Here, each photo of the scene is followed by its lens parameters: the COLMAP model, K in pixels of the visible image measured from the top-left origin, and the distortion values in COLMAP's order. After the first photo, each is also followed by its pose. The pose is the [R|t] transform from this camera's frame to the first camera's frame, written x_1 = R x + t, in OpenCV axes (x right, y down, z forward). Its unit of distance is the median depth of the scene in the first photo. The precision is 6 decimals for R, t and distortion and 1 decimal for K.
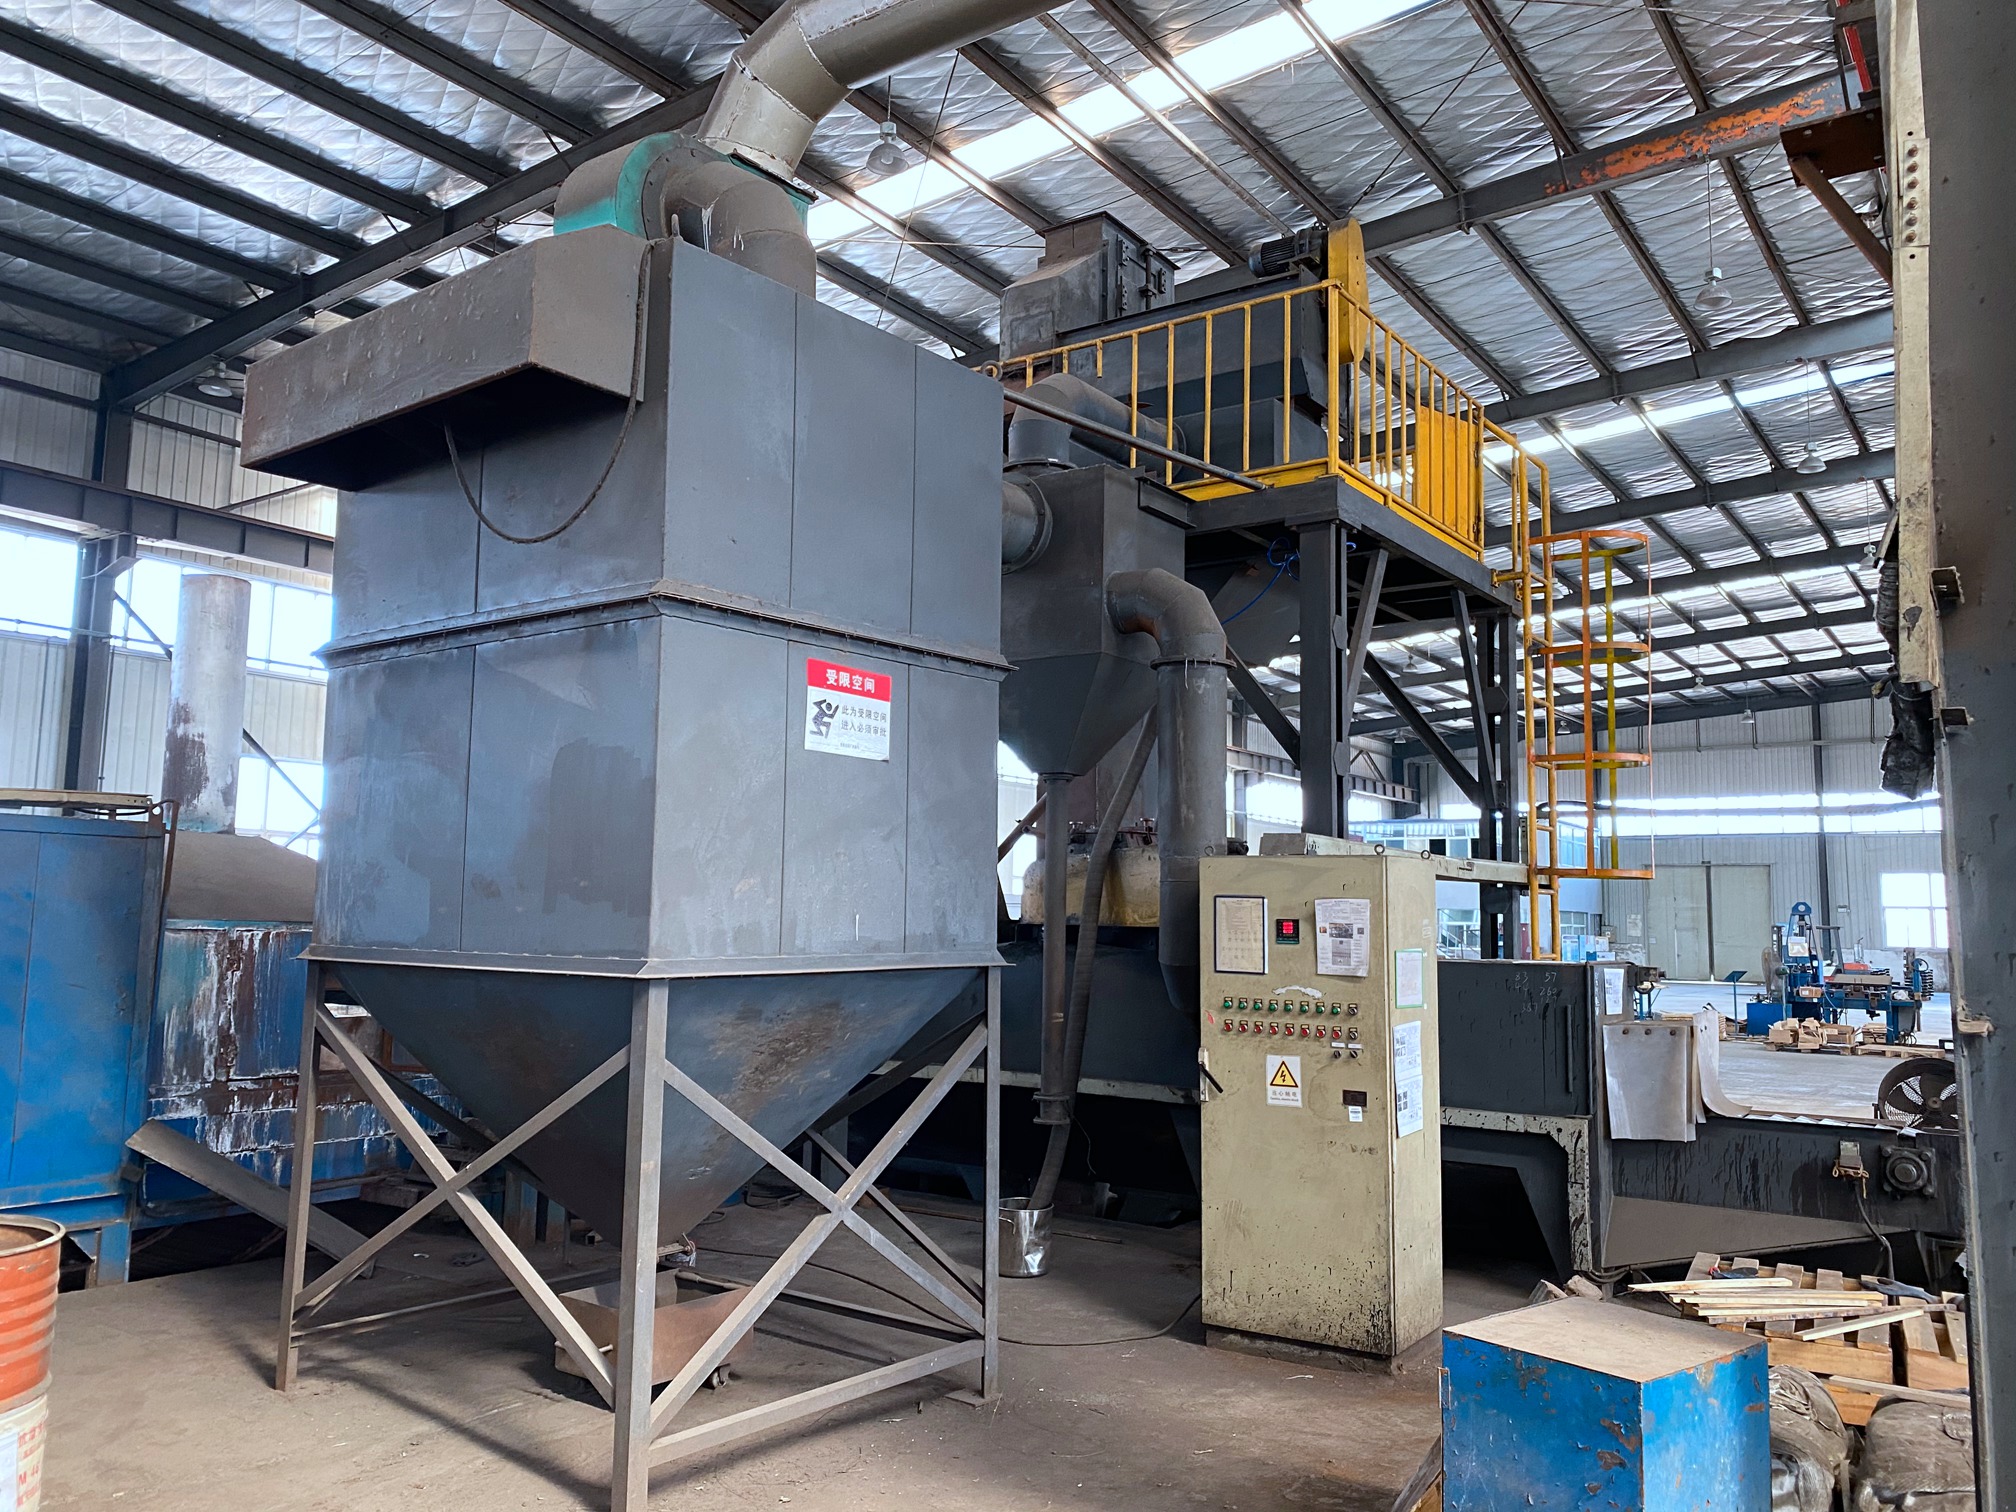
lens RADIAL K [[1599.5, 0, 873.1], [0, 1599.5, 707.1], [0, 0, 1]] dist [0.071891, -0.312402]
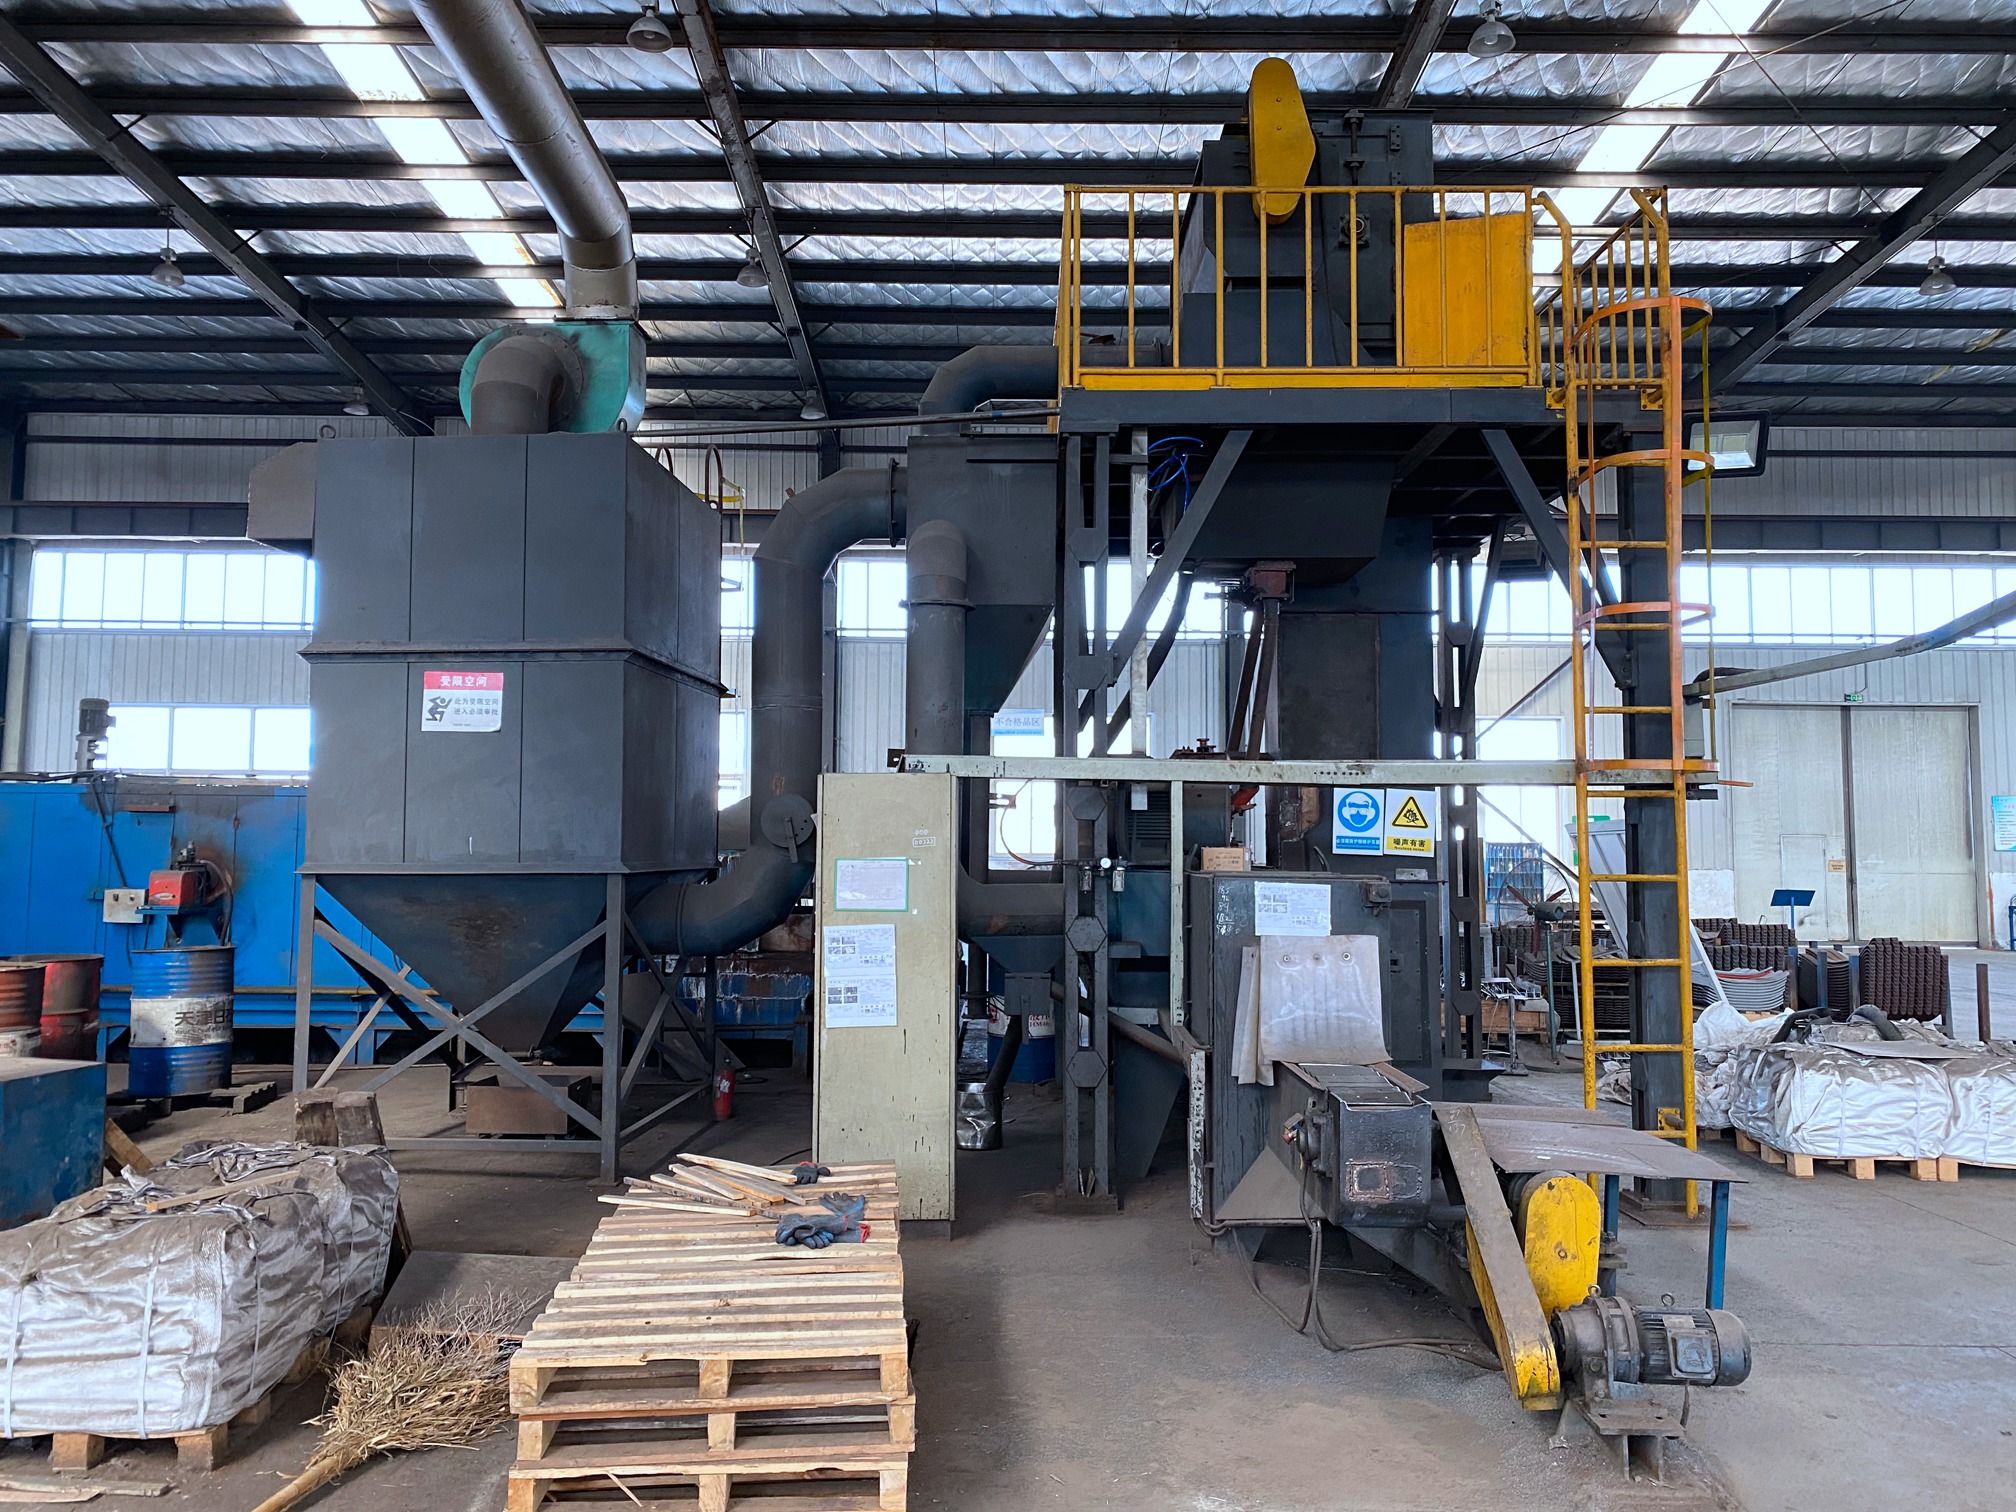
lens RADIAL K [[1529.3, 0, 1014.5], [0, 1529.3, 728.4], [0, 0, 1]] dist [0.035403, -0.029792]
pose [[0.563887, -0.074282, -0.822504, 1.424751], [0.108711, 0.993957, -0.015237, 0.103239], [0.818666, -0.080823, 0.568555, 0.592487]]
